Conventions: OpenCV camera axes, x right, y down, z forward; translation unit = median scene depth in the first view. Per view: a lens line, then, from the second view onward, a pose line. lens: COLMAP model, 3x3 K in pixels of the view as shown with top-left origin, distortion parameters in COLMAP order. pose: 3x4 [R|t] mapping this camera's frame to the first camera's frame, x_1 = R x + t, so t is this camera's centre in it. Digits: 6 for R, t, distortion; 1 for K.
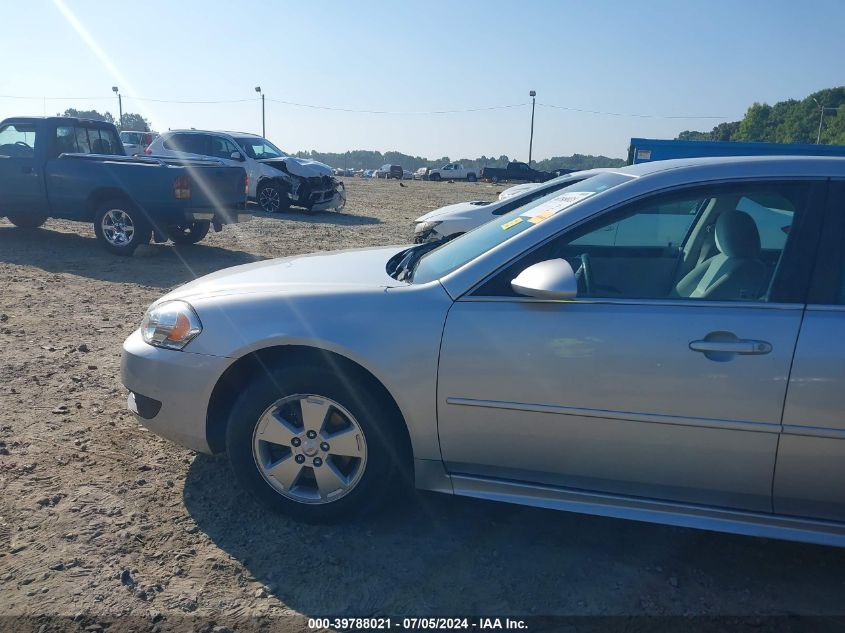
lens RADIAL K [[678.2, 0, 415.8], [0, 678.2, 323.6], [0, 0, 1]] dist [0.052687, -0.065618]
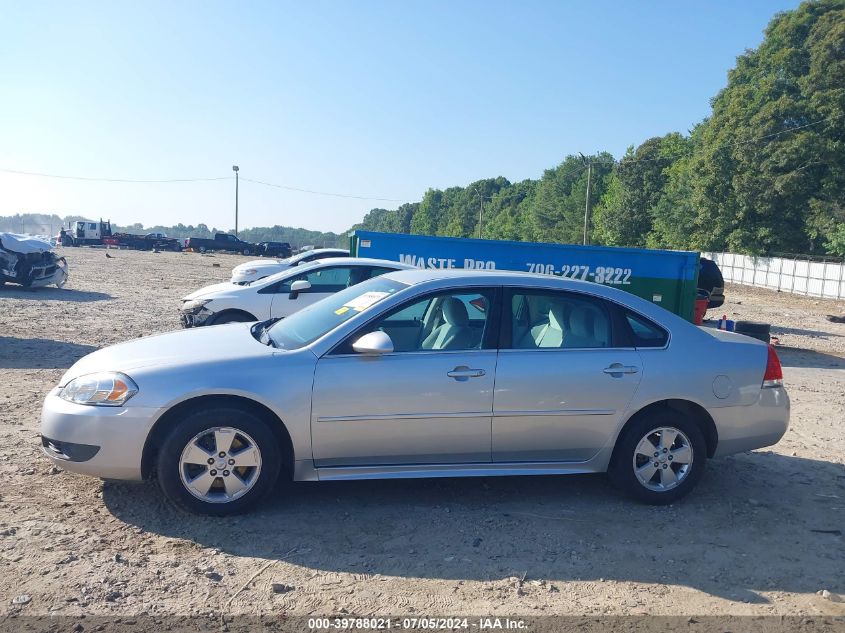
lens RADIAL K [[678.2, 0, 424.2], [0, 678.2, 316.2], [0, 0, 1]] dist [0.052687, -0.065618]
pose [[0.906035, -0.030535, 0.422099, -0.370718], [0.076482, 0.992785, -0.092350, 0.033325], [-0.416233, 0.115955, 0.901834, -0.568146]]
